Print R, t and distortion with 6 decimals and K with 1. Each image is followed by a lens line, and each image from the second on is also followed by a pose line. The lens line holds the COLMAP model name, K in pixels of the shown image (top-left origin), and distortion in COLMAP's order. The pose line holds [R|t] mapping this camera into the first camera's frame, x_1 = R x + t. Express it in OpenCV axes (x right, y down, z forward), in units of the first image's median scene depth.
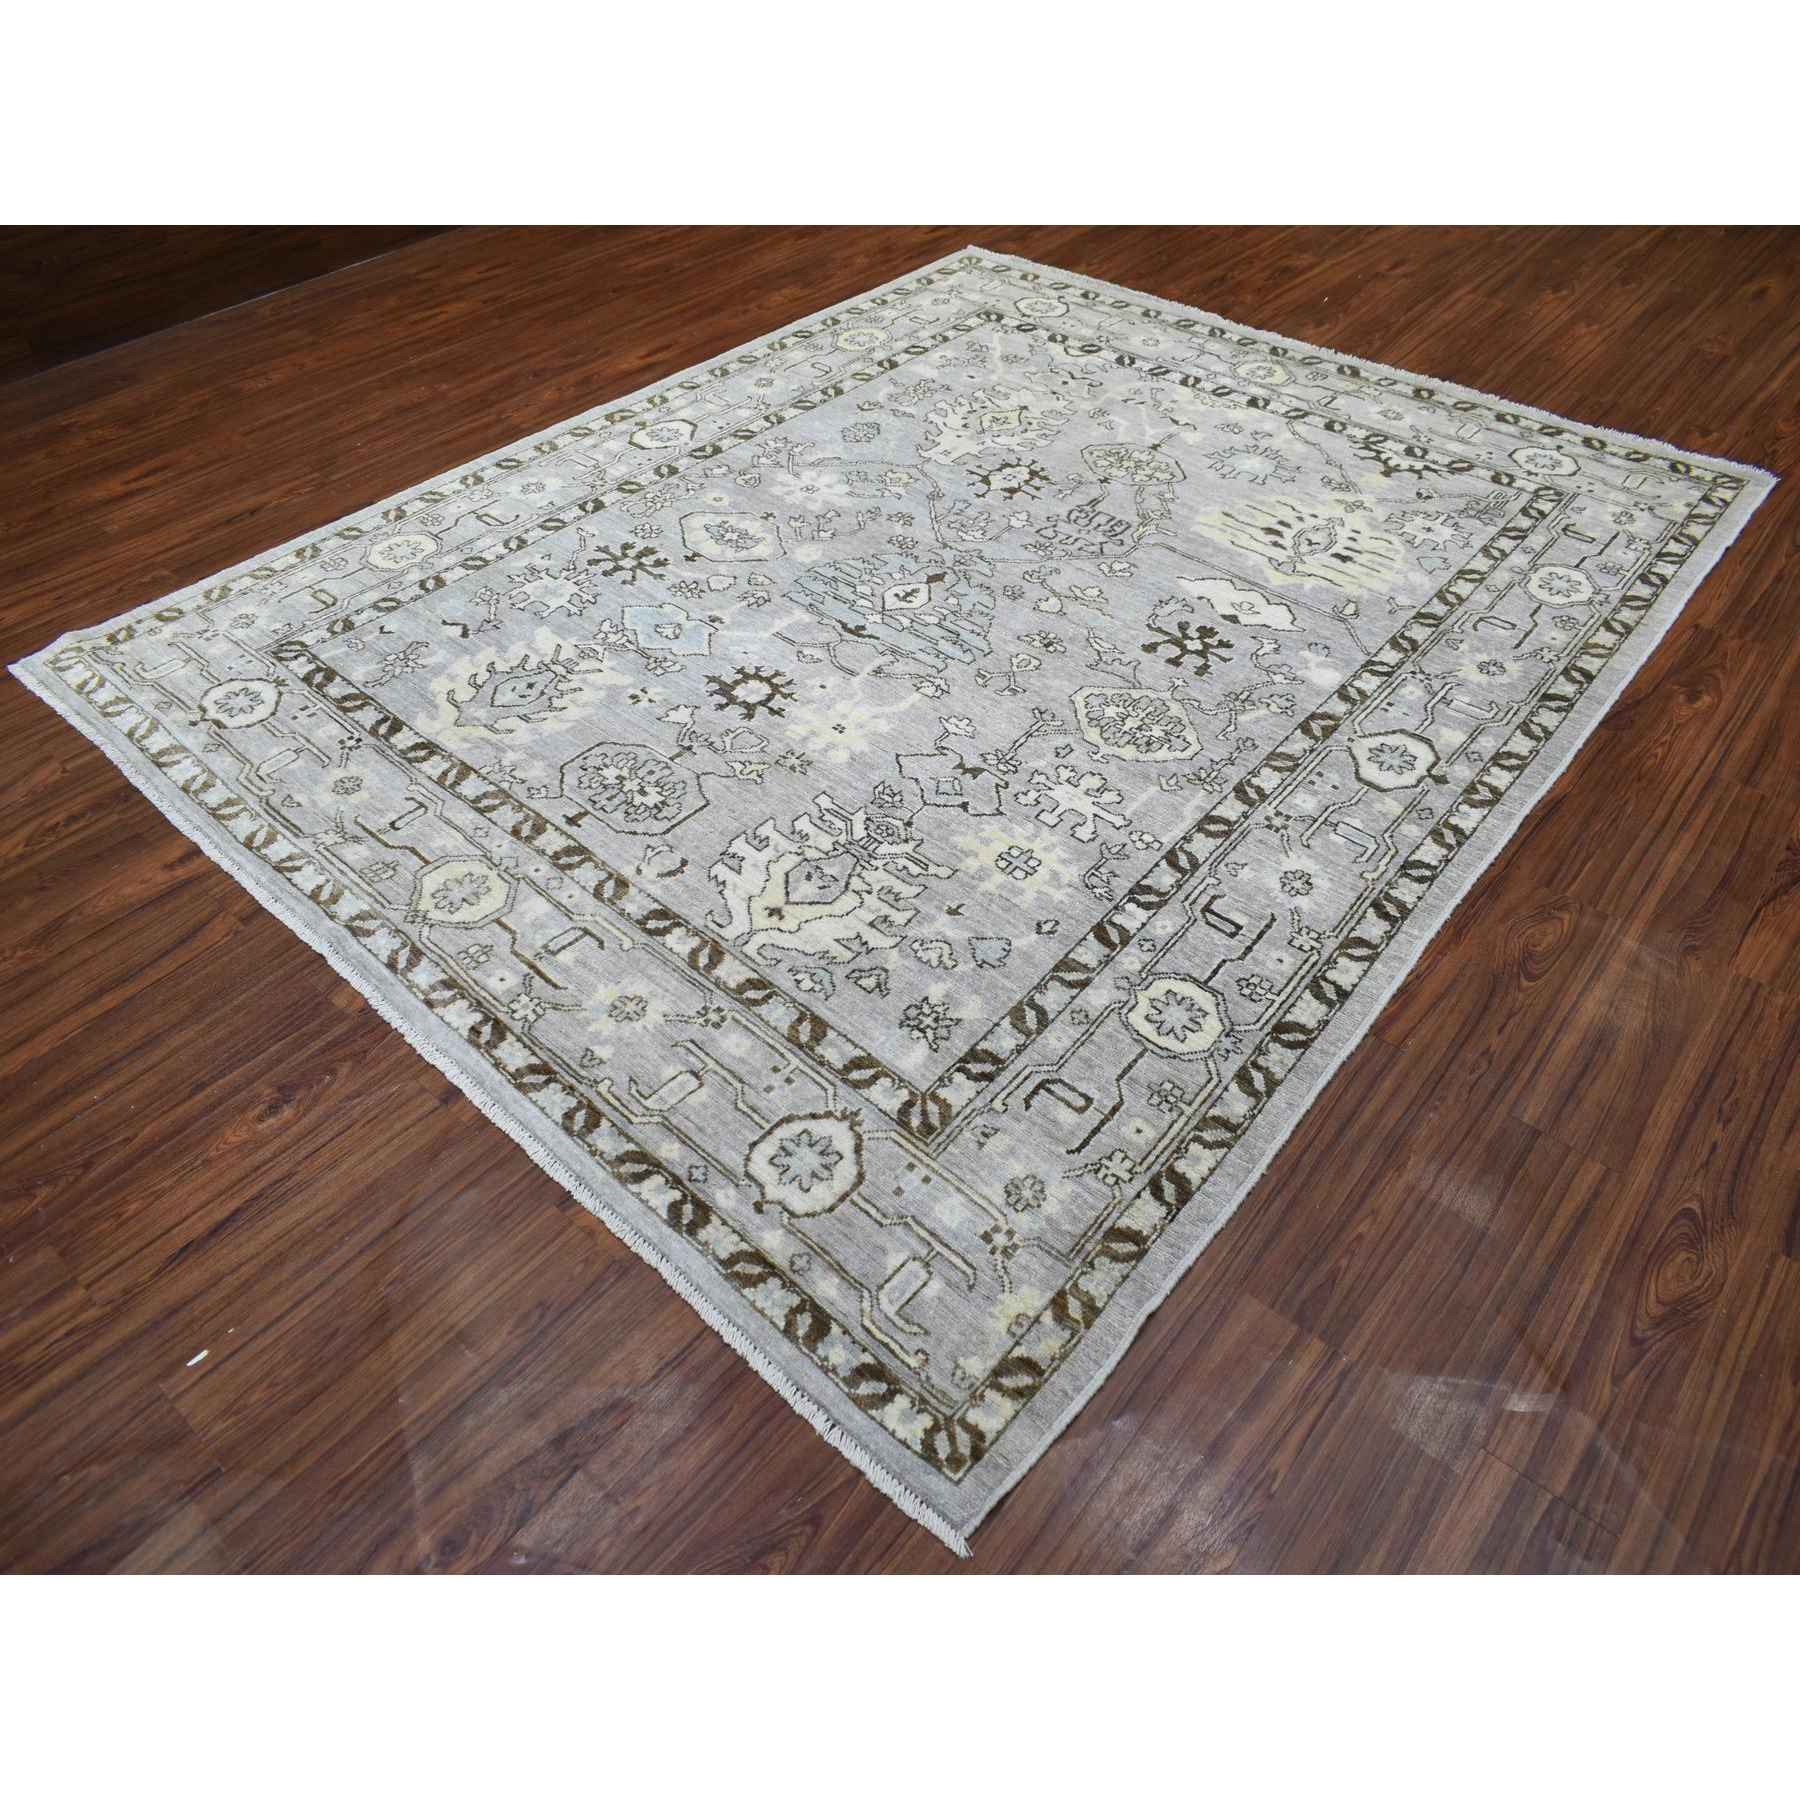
lens RADIAL K [[1193.7, 0, 950.5], [0, 1193.7, 903.4], [0, 0, 1]] dist [-0.017631, 0.002542]
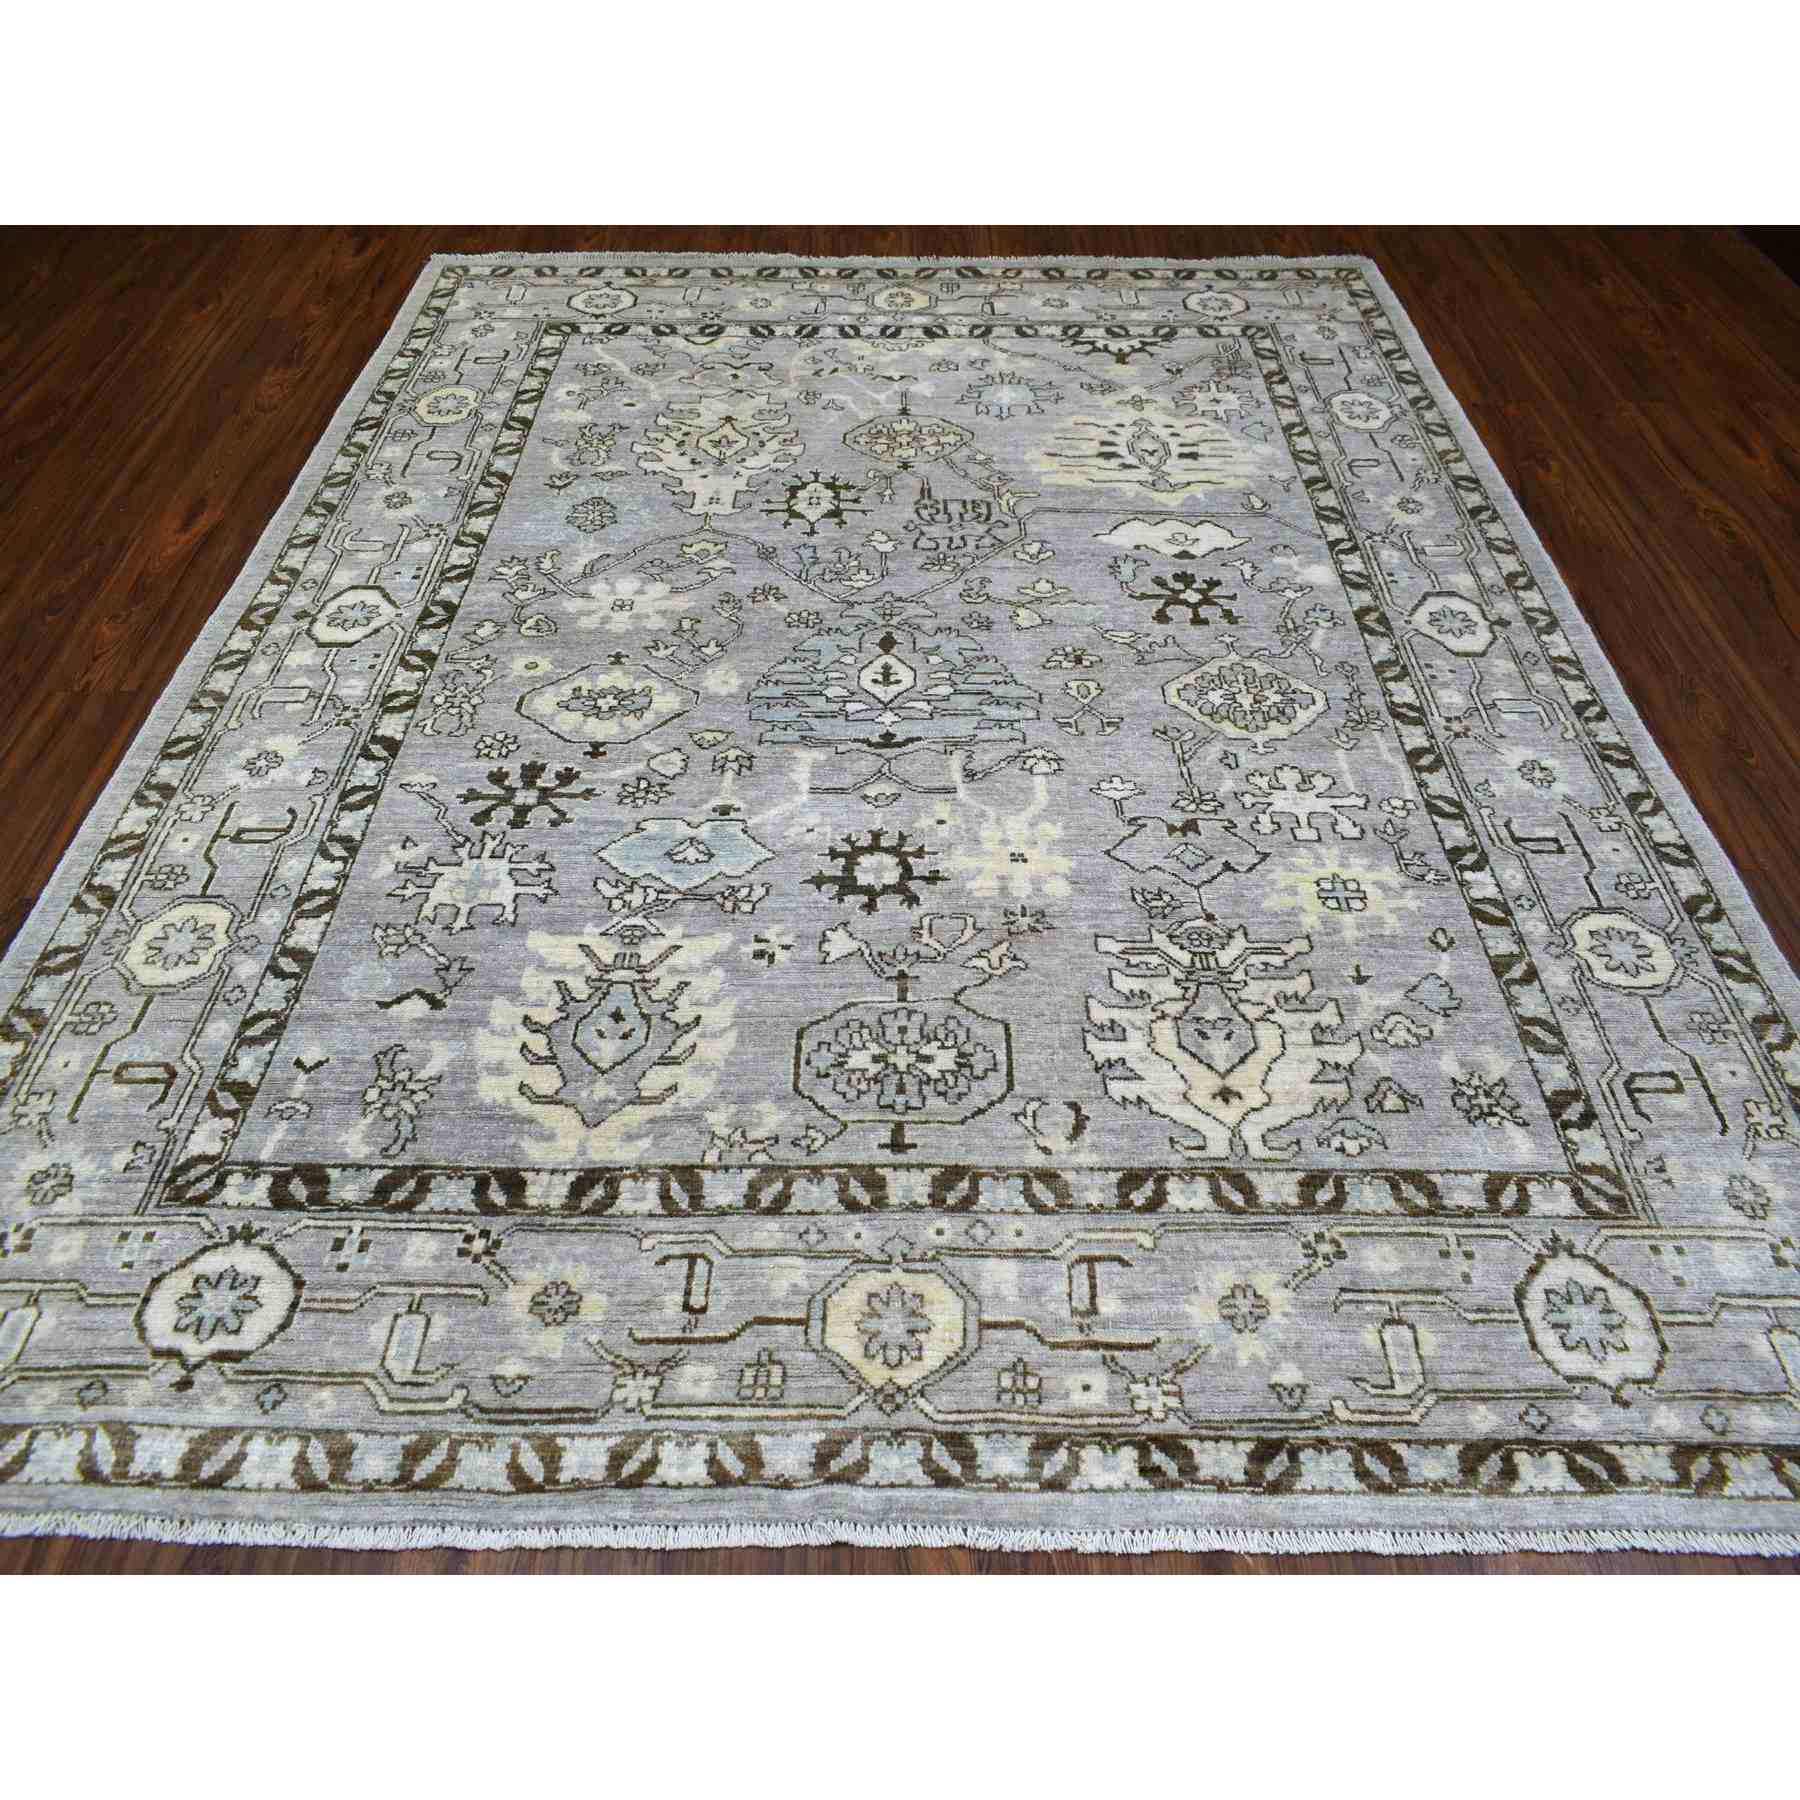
lens RADIAL K [[1193.7, 0, 950.5], [0, 1193.7, 903.4], [0, 0, 1]] dist [-0.017631, 0.002542]
pose [[0.765838, -0.488057, 0.418680, -0.448872], [0.462661, 0.870405, 0.168347, -0.259332], [-0.446584, 0.064780, 0.892394, 0.291574]]
